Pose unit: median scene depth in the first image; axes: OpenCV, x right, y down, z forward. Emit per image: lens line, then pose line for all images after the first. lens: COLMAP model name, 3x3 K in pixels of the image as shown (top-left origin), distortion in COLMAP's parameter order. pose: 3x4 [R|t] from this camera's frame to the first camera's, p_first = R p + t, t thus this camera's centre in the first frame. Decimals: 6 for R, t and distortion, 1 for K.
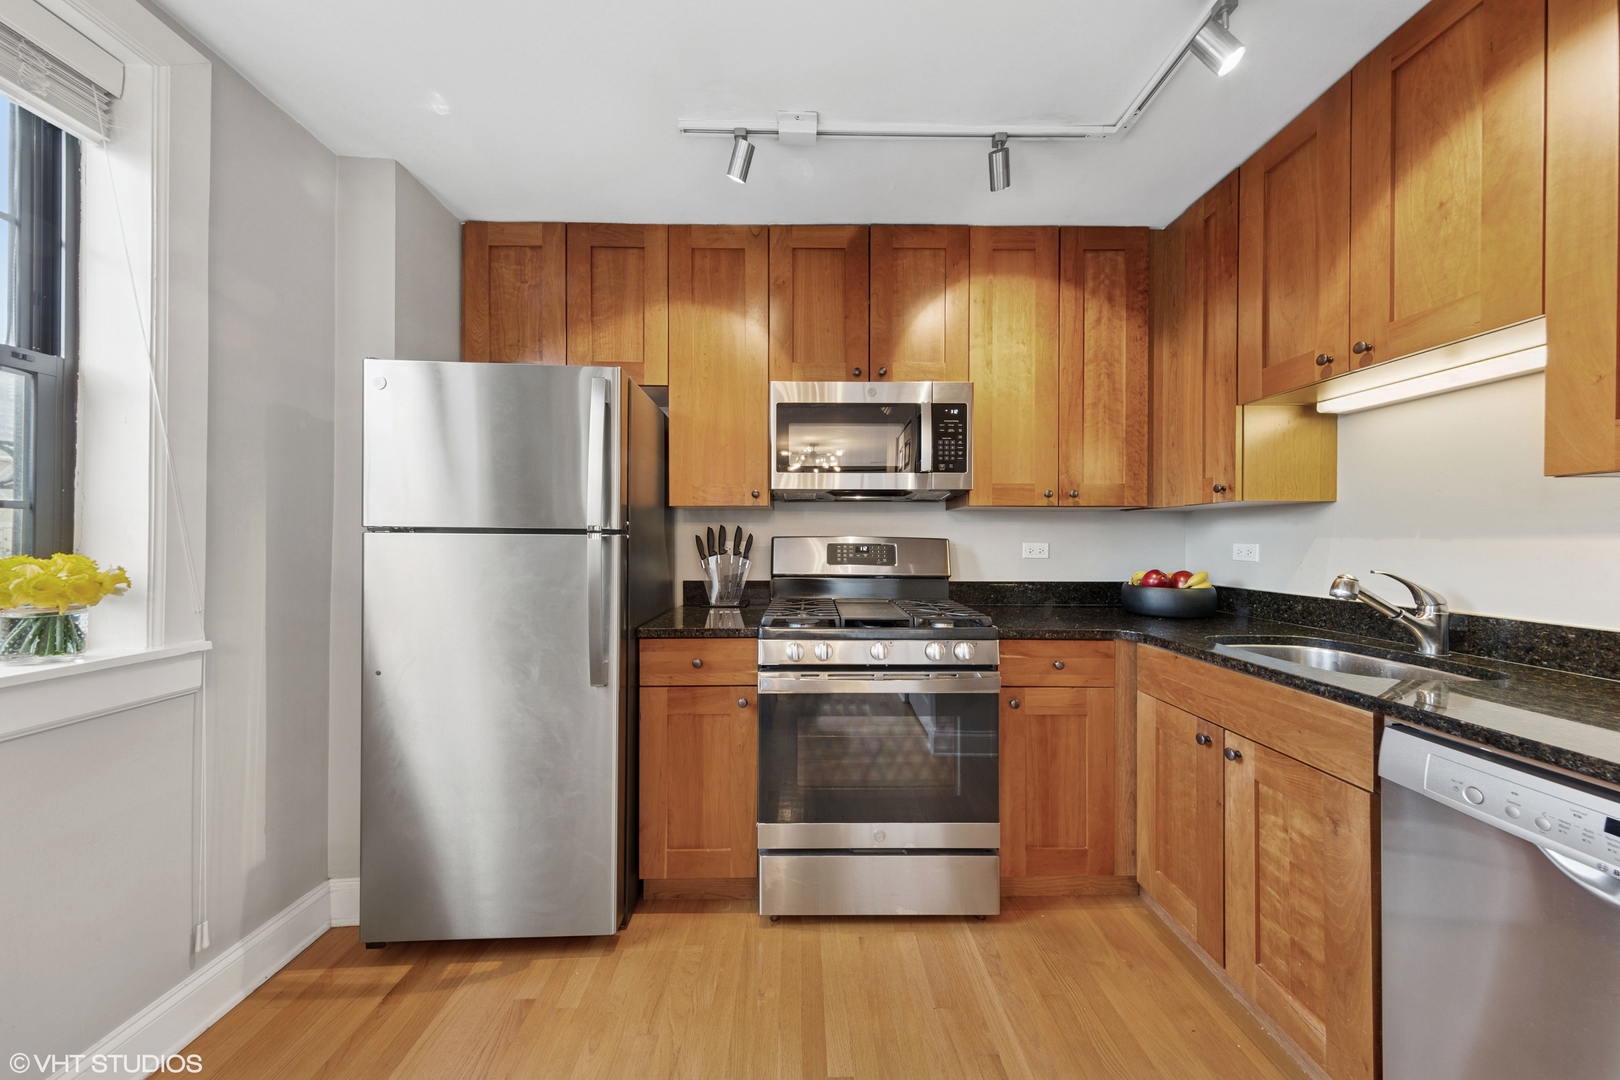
lens RADIAL K [[518.0, 0, 812.7], [0, 518.0, 539.9], [0, 0, 1]] dist [0.006533, -0.000473]
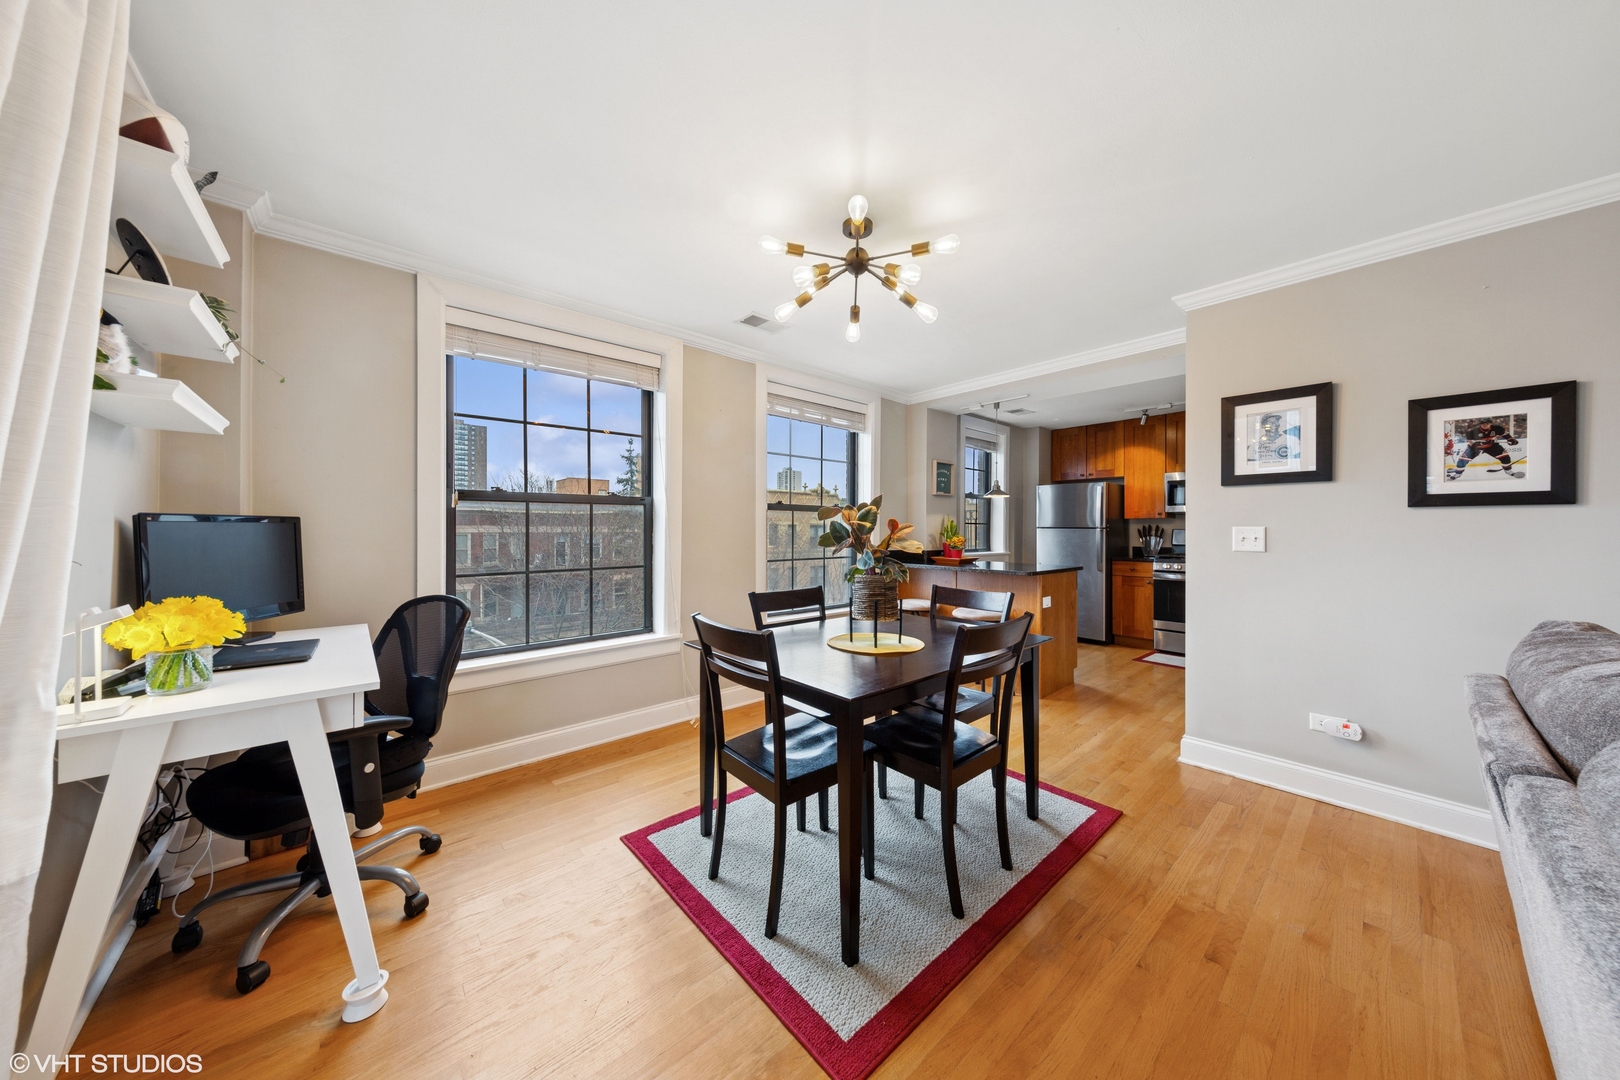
lens RADIAL K [[518.0, 0, 804.9], [0, 518.0, 528.3], [0, 0, 1]] dist [0.006533, -0.000473]
pose [[0.636022, -0.002168, -0.771668, 0.816982], [-0.001305, 0.999992, -0.003885, 0.001054], [0.771670, 0.003478, 0.636014, -2.195723]]
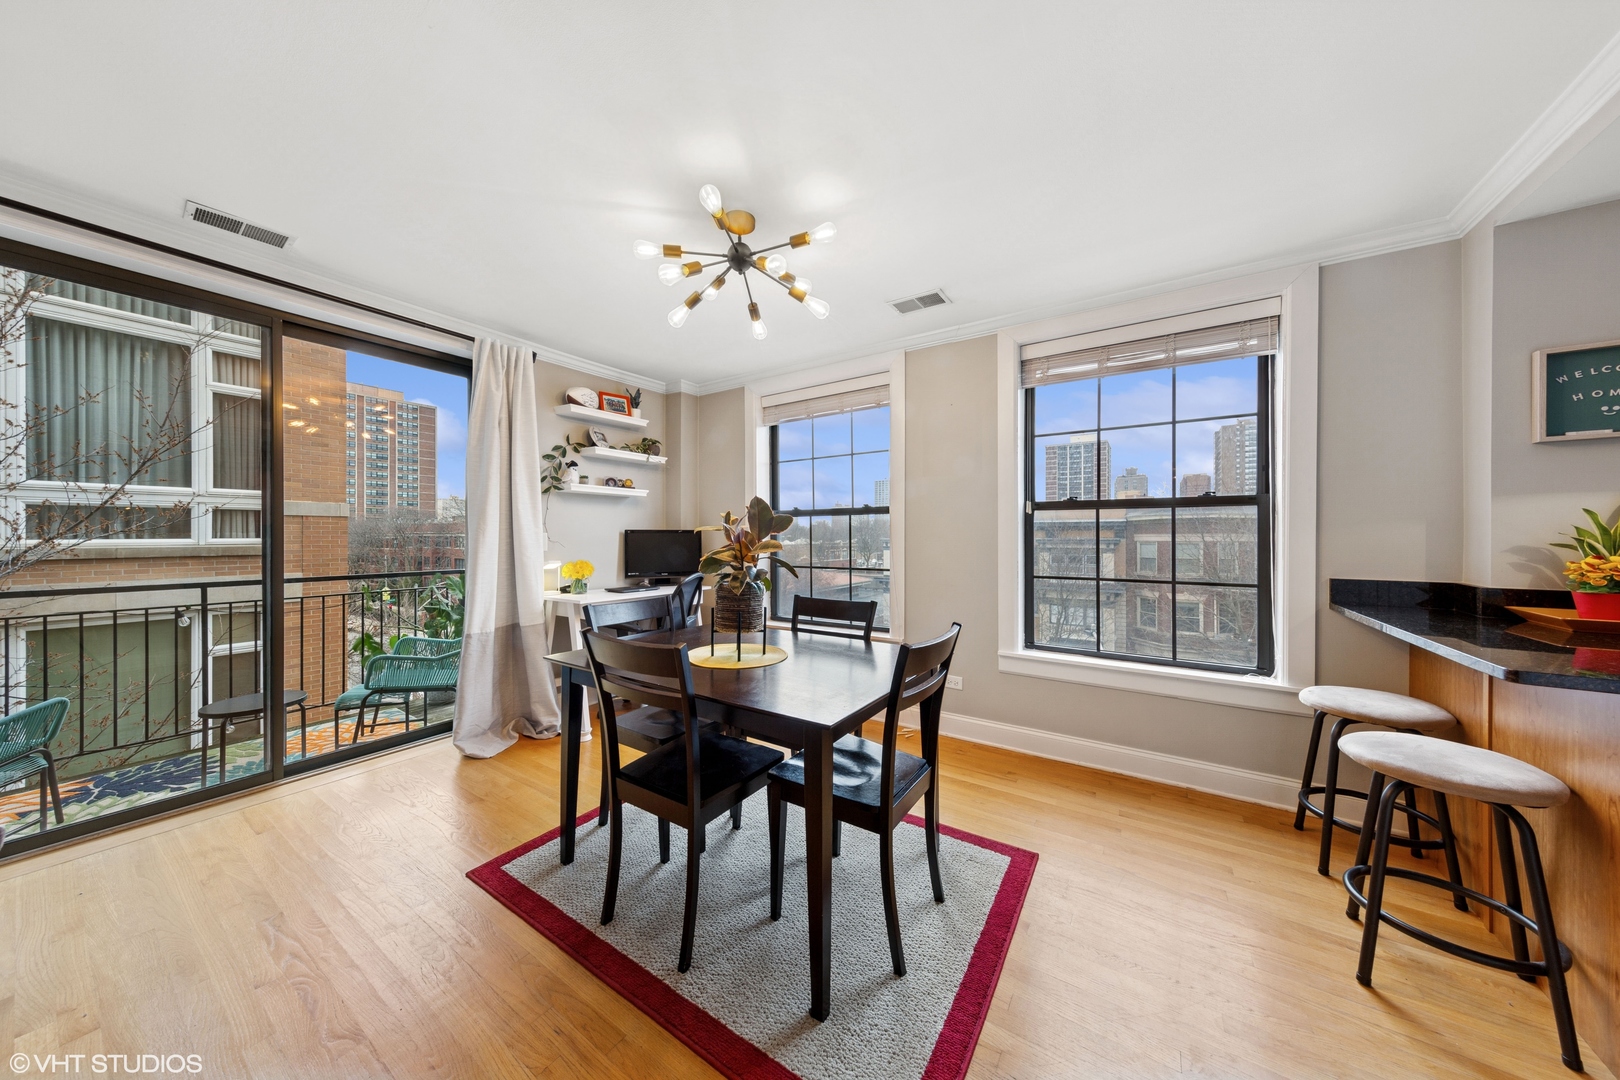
lens RADIAL K [[518.0, 0, 810.4], [0, 518.0, 530.2], [0, 0, 1]] dist [0.006533, -0.000473]
pose [[-0.574315, -0.013209, -0.818528, 0.830723], [-0.001775, 0.999888, -0.014890, 0.003425], [0.818633, -0.007098, -0.574274, -0.742069]]
